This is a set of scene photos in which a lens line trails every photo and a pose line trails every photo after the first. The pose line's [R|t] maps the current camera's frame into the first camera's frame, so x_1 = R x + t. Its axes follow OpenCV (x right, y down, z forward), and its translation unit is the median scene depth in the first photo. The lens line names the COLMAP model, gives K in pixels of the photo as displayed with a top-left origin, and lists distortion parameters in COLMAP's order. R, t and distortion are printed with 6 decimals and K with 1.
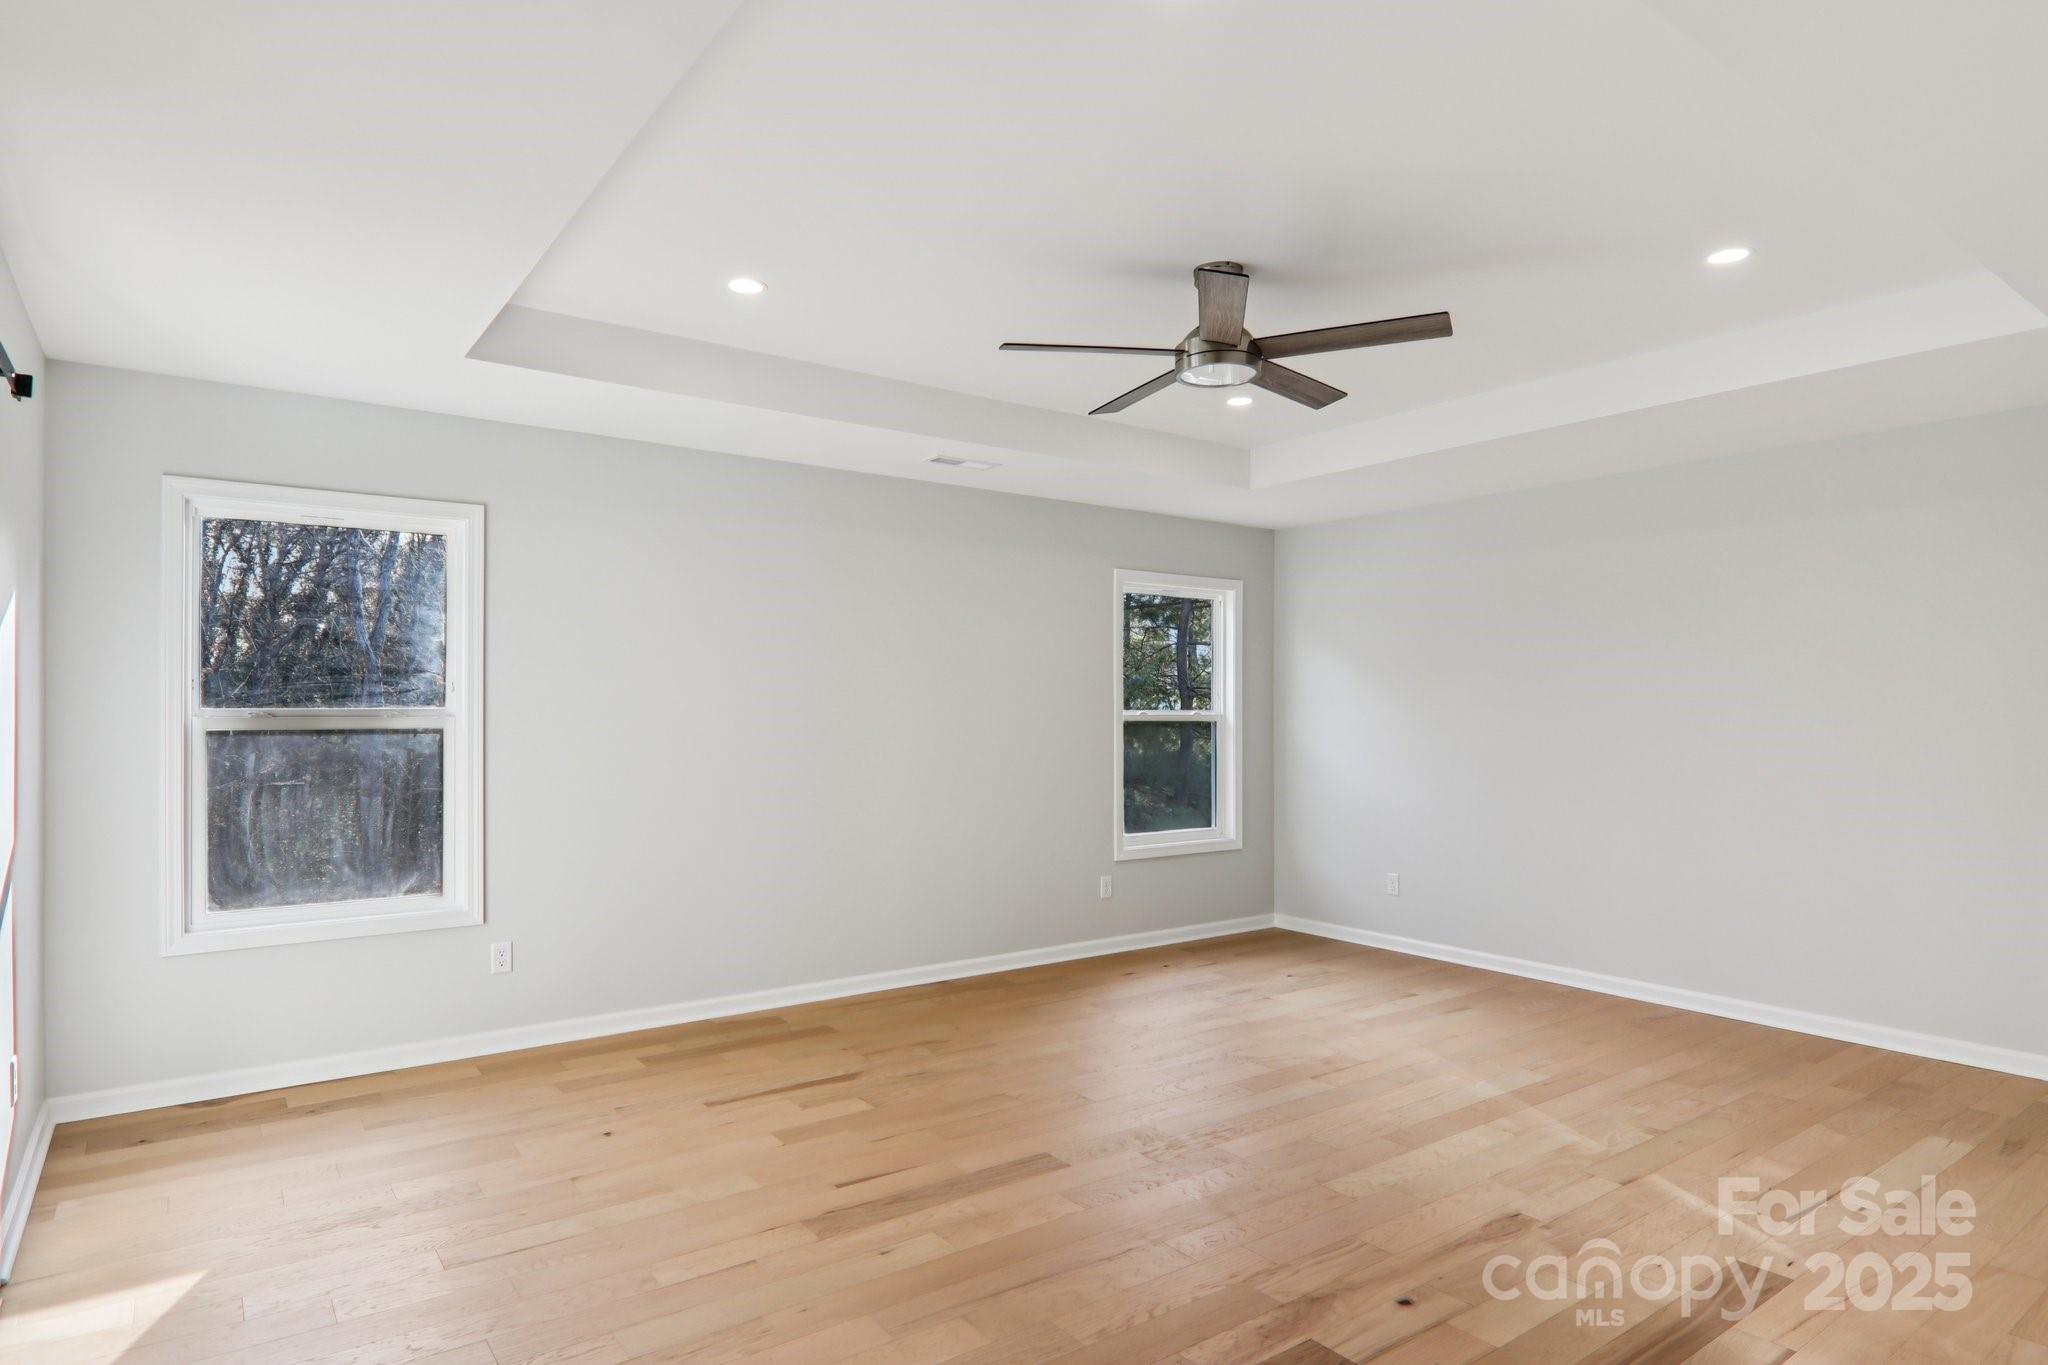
lens RADIAL K [[1160.5, 0, 1030.3], [0, 1160.5, 695.2], [0, 0, 1]] dist [-0.001815, -0.001408]
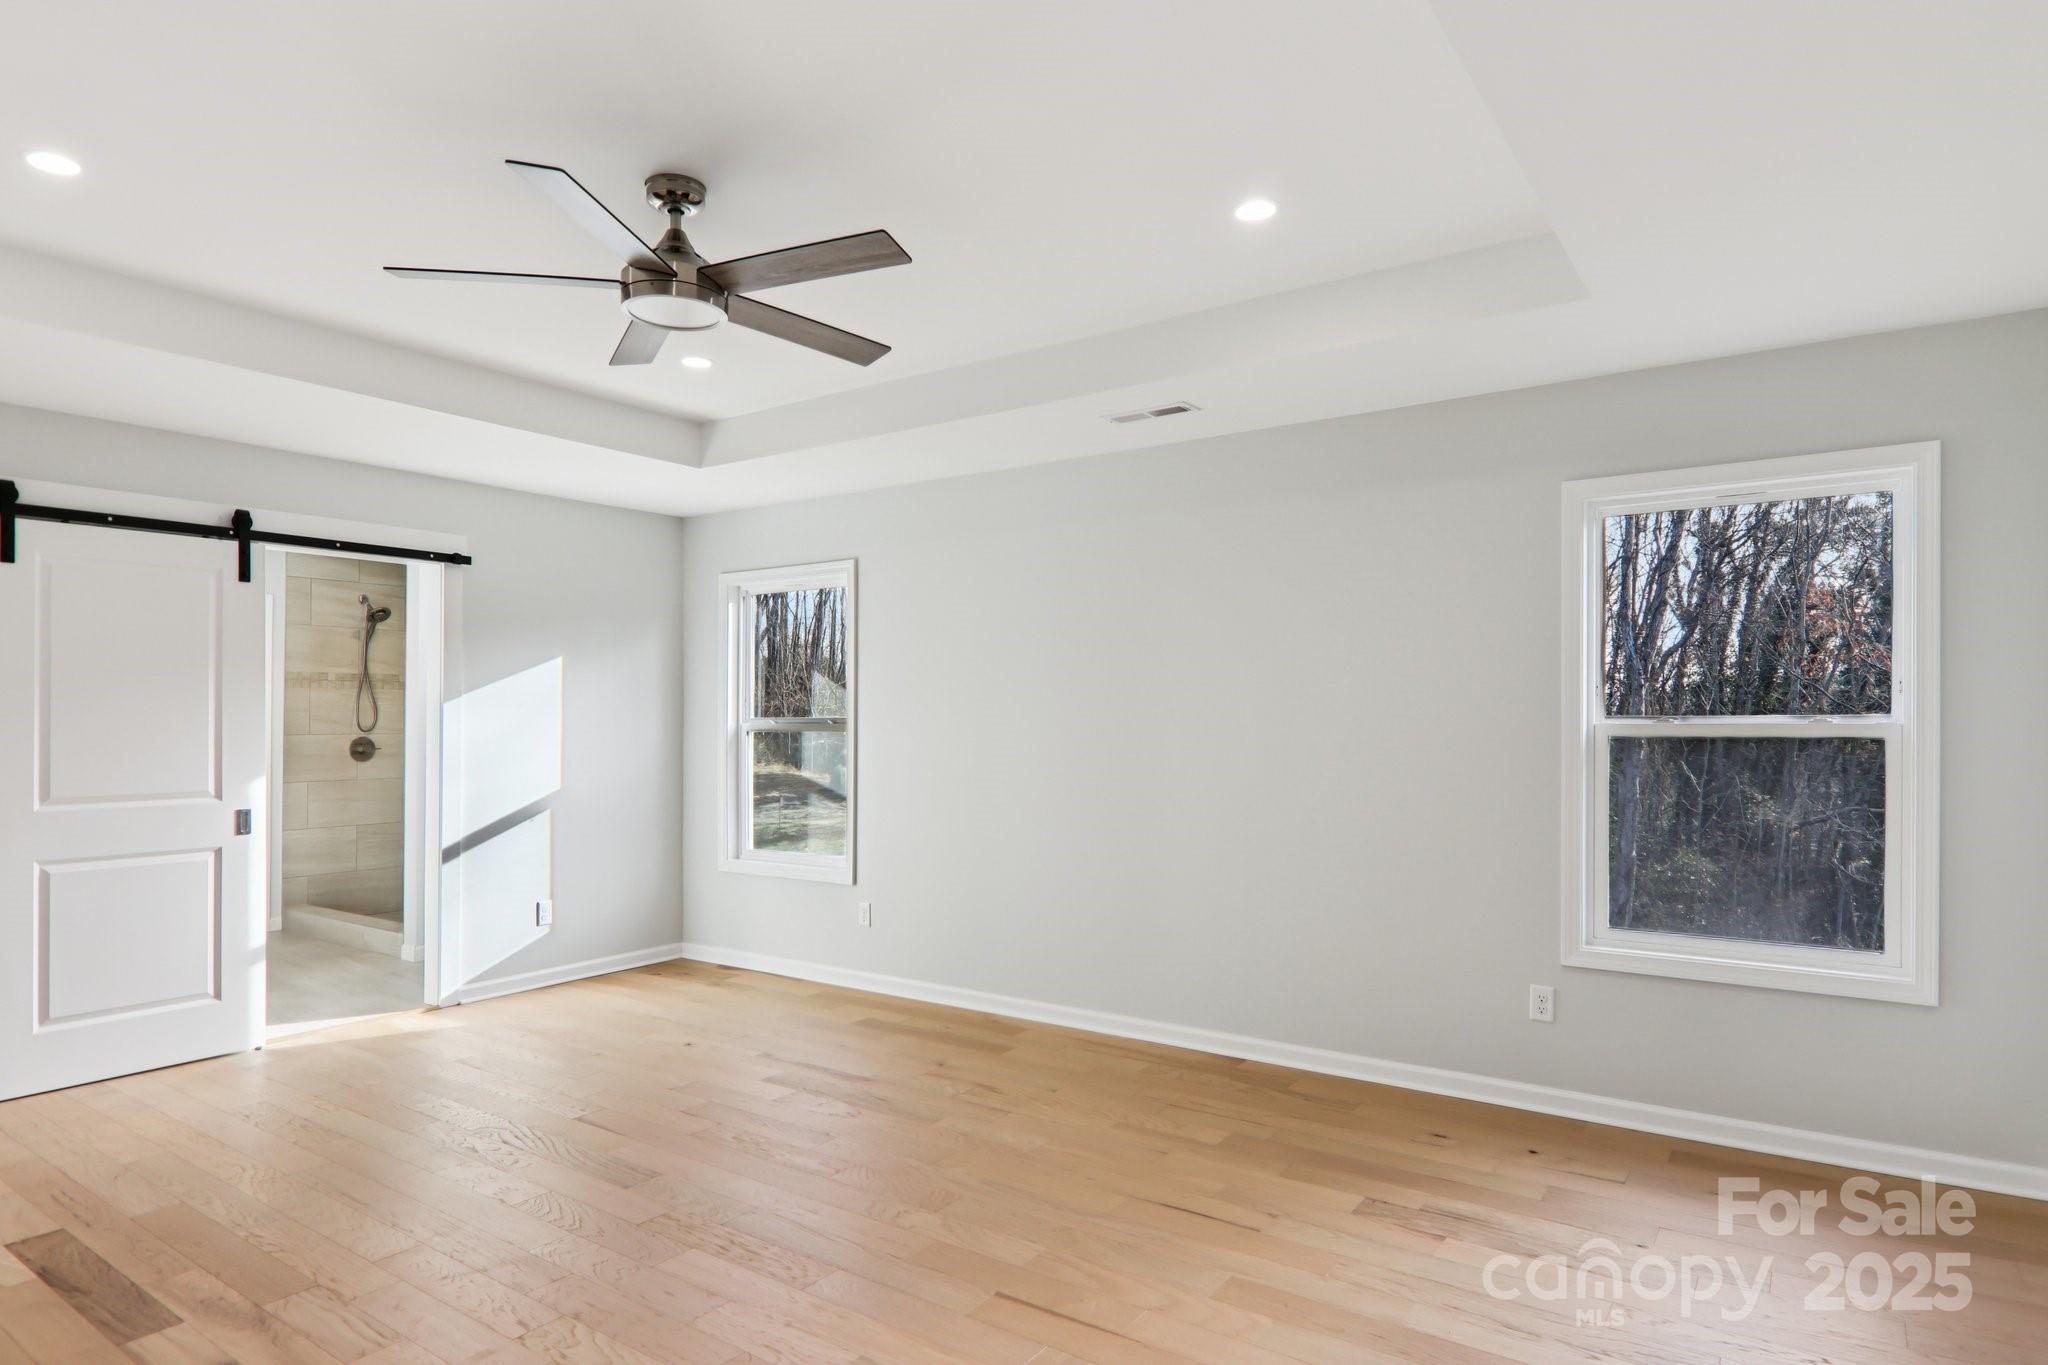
lens RADIAL K [[1172.8, 0, 1019.9], [0, 1172.8, 702.3], [0, 0, 1]] dist [0.006948, -0.019306]
pose [[0.320012, -0.011688, -0.947341, 0.797320], [0.013825, 0.999875, -0.007666, 0.007082], [0.947313, -0.010644, 0.320134, 0.741661]]
